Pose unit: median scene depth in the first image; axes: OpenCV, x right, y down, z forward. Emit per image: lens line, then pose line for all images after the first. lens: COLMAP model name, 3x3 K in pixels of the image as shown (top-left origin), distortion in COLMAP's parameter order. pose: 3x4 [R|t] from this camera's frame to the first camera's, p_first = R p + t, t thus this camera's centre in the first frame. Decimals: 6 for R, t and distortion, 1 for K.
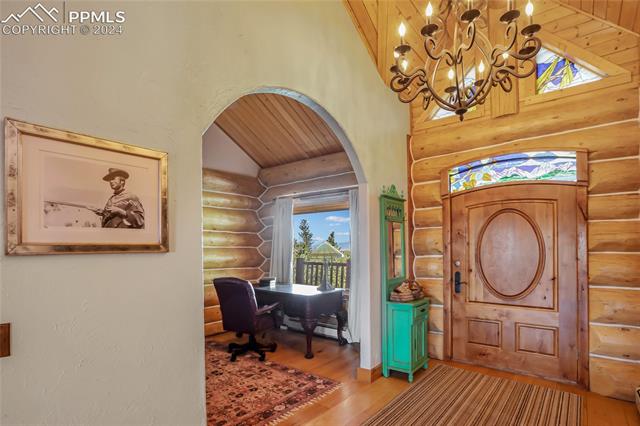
lens RADIAL K [[327.8, 0, 320.1], [0, 327.8, 245.2], [0, 0, 1]] dist [-0.016455, 0.000111]
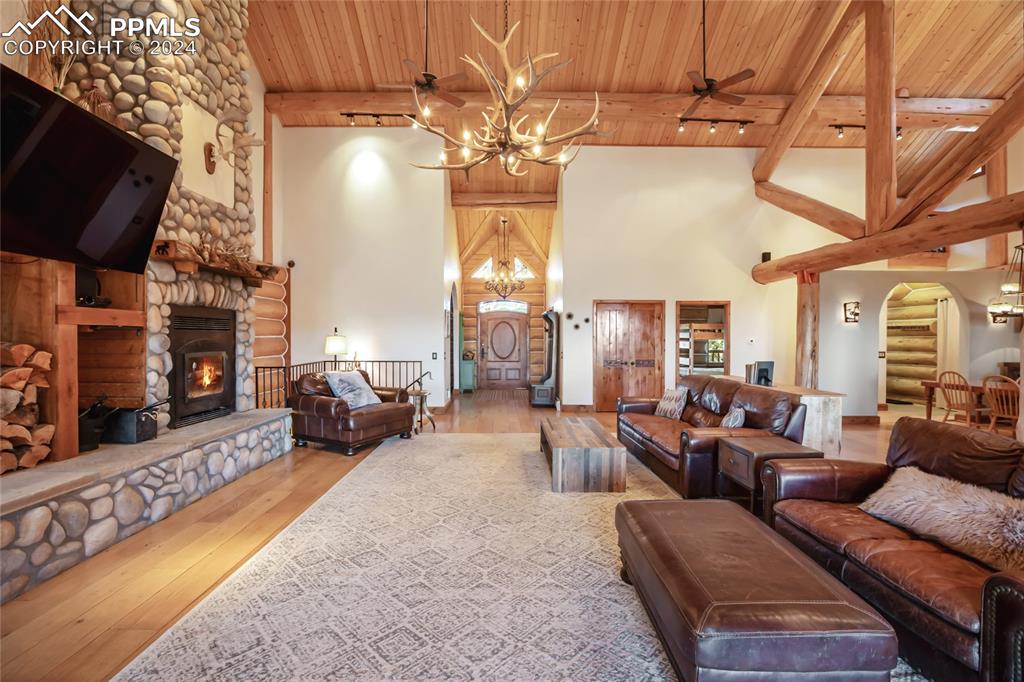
lens RADIAL K [[474.9, 0, 502.7], [0, 474.9, 342.8], [0, 0, 1]] dist [-0.048553, 0.013682]
pose [[0.771328, 0.001390, 0.636436, -1.289445], [-0.011988, 0.999852, 0.012346, 0.001907], [-0.636324, -0.017153, 0.771231, -1.321734]]
